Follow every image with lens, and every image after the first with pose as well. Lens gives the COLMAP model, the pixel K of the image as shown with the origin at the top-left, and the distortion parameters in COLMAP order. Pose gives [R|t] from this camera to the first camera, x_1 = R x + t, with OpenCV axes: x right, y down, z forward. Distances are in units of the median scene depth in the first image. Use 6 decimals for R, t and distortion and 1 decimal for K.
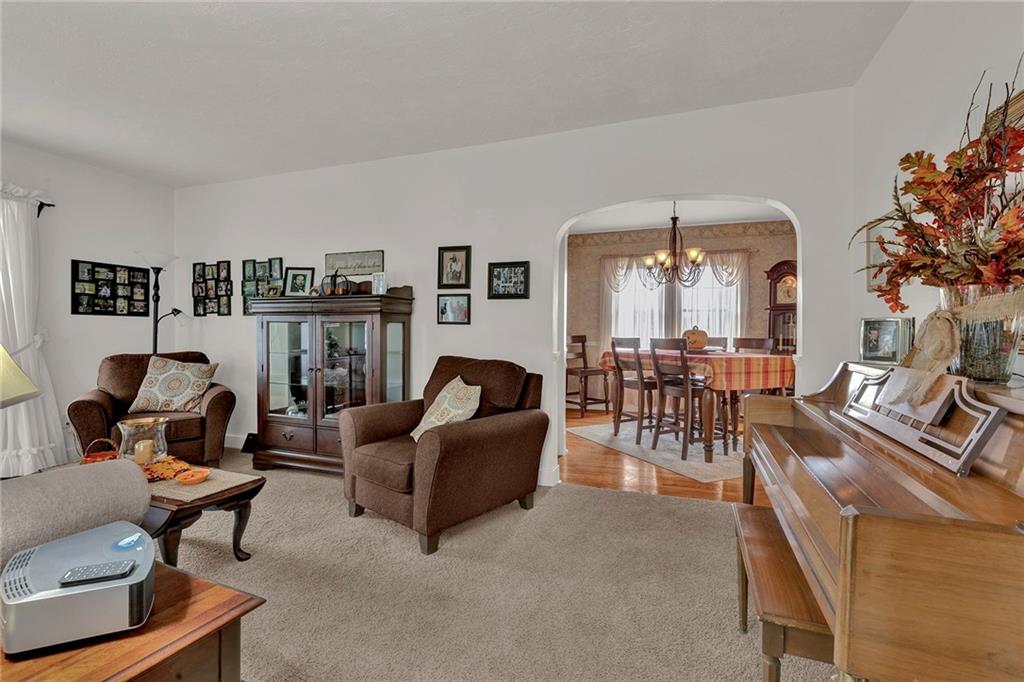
lens RADIAL K [[459.8, 0, 508.8], [0, 459.8, 336.3], [0, 0, 1]] dist [0.002607, 0.000975]
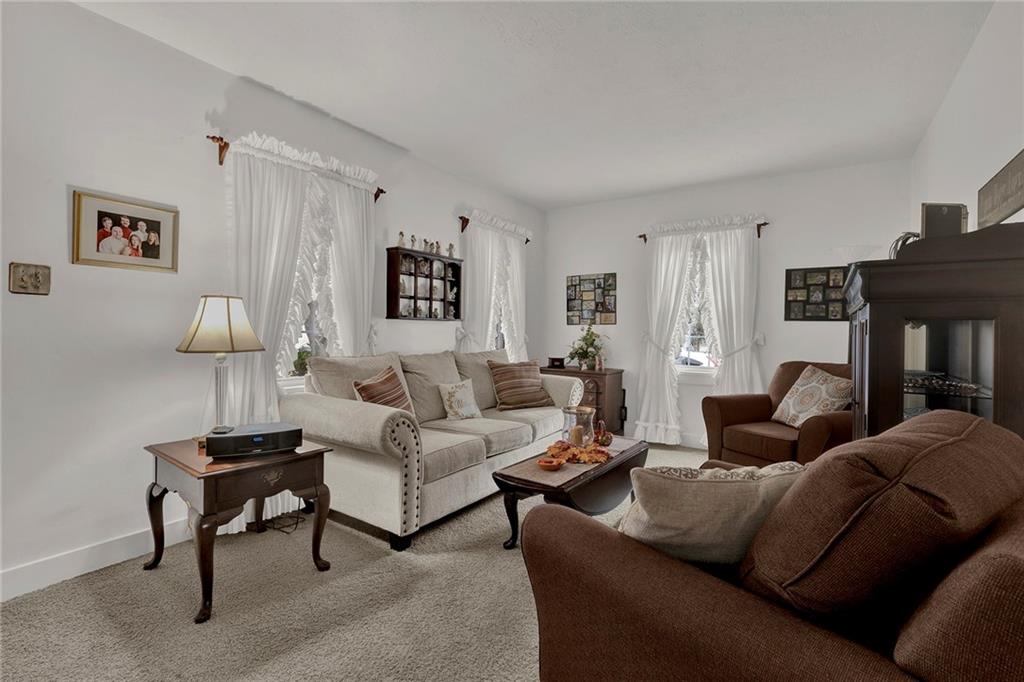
lens RADIAL K [[459.8, 0, 508.8], [0, 459.8, 336.3], [0, 0, 1]] dist [0.002607, 0.000975]
pose [[-0.229735, 0.005851, -0.973236, 0.243446], [-0.027868, 0.999532, 0.012587, -0.008235], [0.972854, 0.030014, -0.229465, 0.666134]]
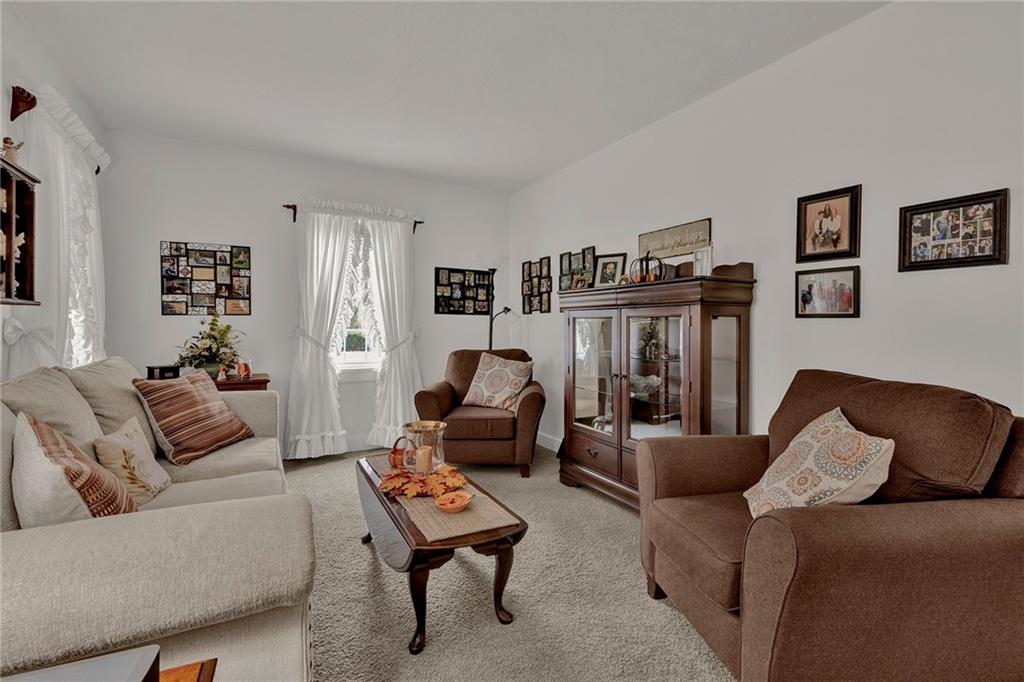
lens RADIAL K [[466.9, 0, 513.2], [0, 466.9, 325.6], [0, 0, 1]] dist [0.001259, -0.000054]
pose [[0.760834, -0.002835, -0.648940, -0.031640], [-0.010506, 0.999806, -0.016685, -0.000640], [0.648861, 0.019513, 0.760656, 0.245202]]
